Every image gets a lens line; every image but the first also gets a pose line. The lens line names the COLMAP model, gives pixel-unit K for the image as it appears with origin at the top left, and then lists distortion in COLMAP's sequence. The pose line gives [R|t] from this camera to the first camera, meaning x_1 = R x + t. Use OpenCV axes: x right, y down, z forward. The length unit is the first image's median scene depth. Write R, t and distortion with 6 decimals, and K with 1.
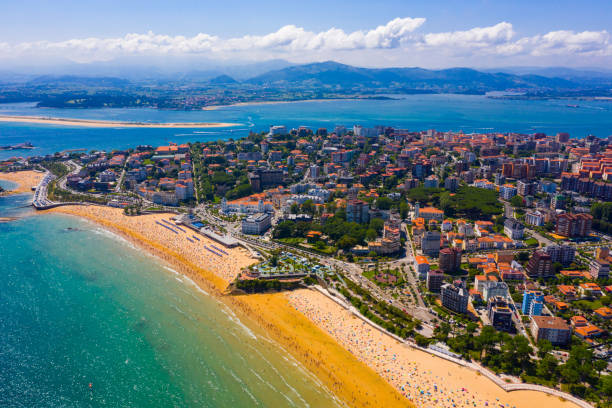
lens RADIAL K [[478.1, 0, 305.0], [0, 478.1, 205.1], [0, 0, 1]] dist [-0.013203, 0.002357]
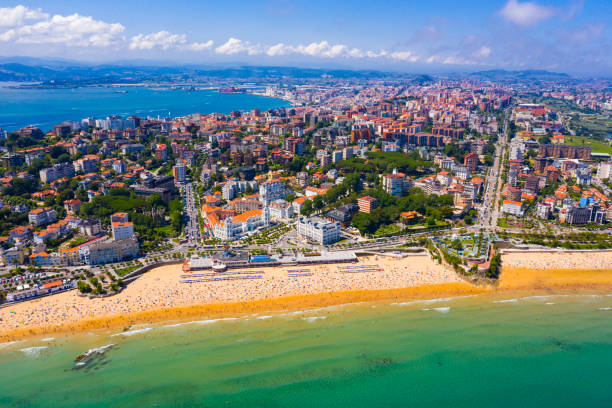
lens RADIAL K [[478.1, 0, 307.8], [0, 478.1, 201.9], [0, 0, 1]] dist [-0.013203, 0.002357]
pose [[0.524680, -0.226589, 0.820590, -0.622219], [0.216673, 0.967726, 0.128679, -0.093182], [-0.823264, 0.110284, 0.556842, 0.471167]]
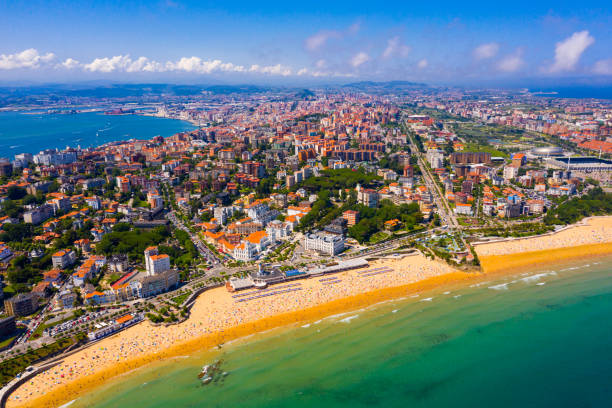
lens RADIAL K [[478.1, 0, 310.8], [0, 478.1, 203.8], [0, 0, 1]] dist [-0.013203, 0.002357]
pose [[0.286609, -0.242555, 0.926835, -0.775923], [0.266218, 0.949484, 0.166159, -0.158959], [-0.920317, 0.199118, 0.336703, 0.582509]]
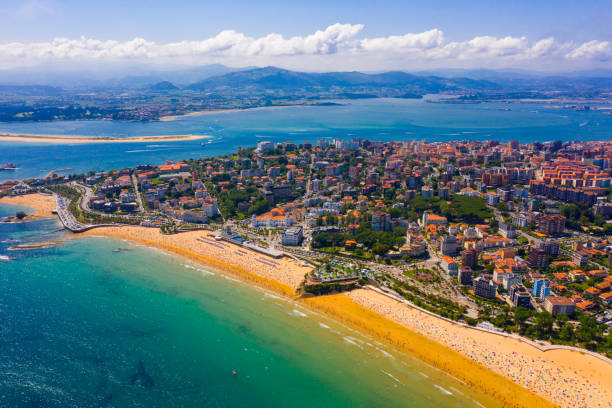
lens RADIAL K [[478.1, 0, 306.0], [0, 478.1, 203.5], [0, 0, 1]] dist [-0.013203, 0.002357]
pose [[0.990996, -0.043086, 0.126766, -0.174808], [0.044145, 0.999010, -0.005559, -0.026360], [-0.126401, 0.011105, 0.991917, -0.123601]]
